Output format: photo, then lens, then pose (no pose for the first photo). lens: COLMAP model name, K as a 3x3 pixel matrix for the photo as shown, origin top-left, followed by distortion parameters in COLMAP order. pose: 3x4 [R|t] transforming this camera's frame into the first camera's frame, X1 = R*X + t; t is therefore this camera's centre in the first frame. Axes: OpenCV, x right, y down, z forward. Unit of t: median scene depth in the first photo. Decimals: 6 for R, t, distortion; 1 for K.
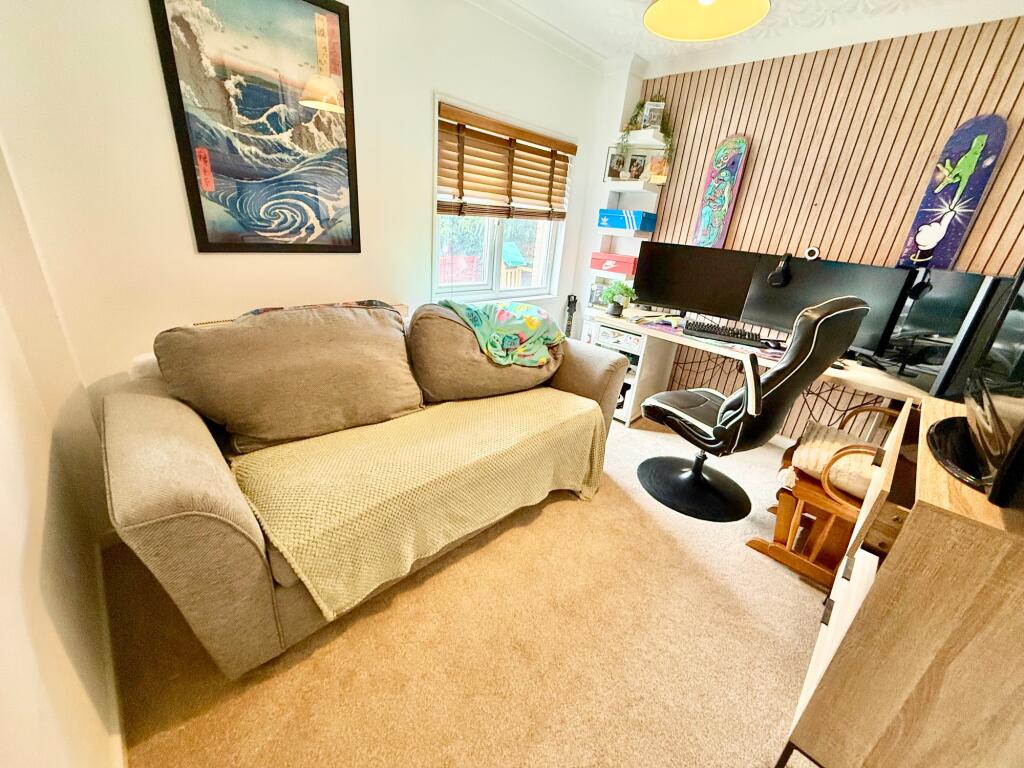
lens RADIAL K [[405.0, 0, 508.6], [0, 405.0, 382.9], [0, 0, 1]] dist [0.000682, -0.000453]
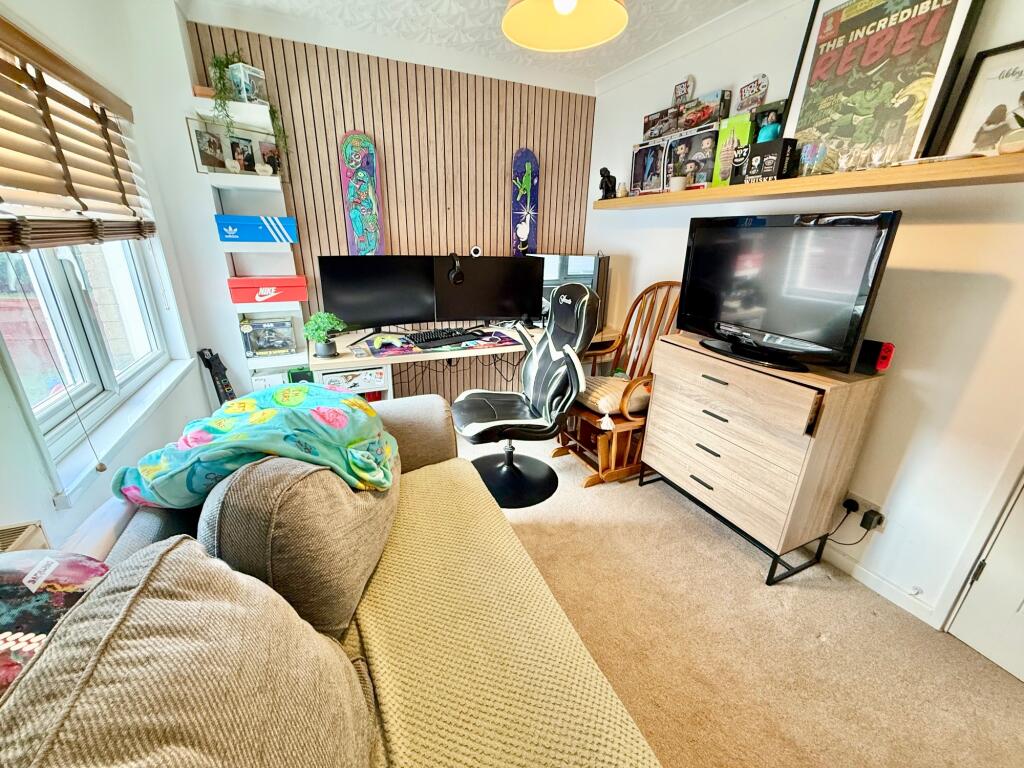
lens RADIAL K [[405.0, 0, 506.3], [0, 405.0, 384.2], [0, 0, 1]] dist [0.000682, -0.000453]
pose [[0.351144, -0.385522, 0.853271, -0.315857], [0.359932, 0.896857, 0.257093, -0.212001], [-0.864377, 0.216843, 0.453687, 0.412749]]
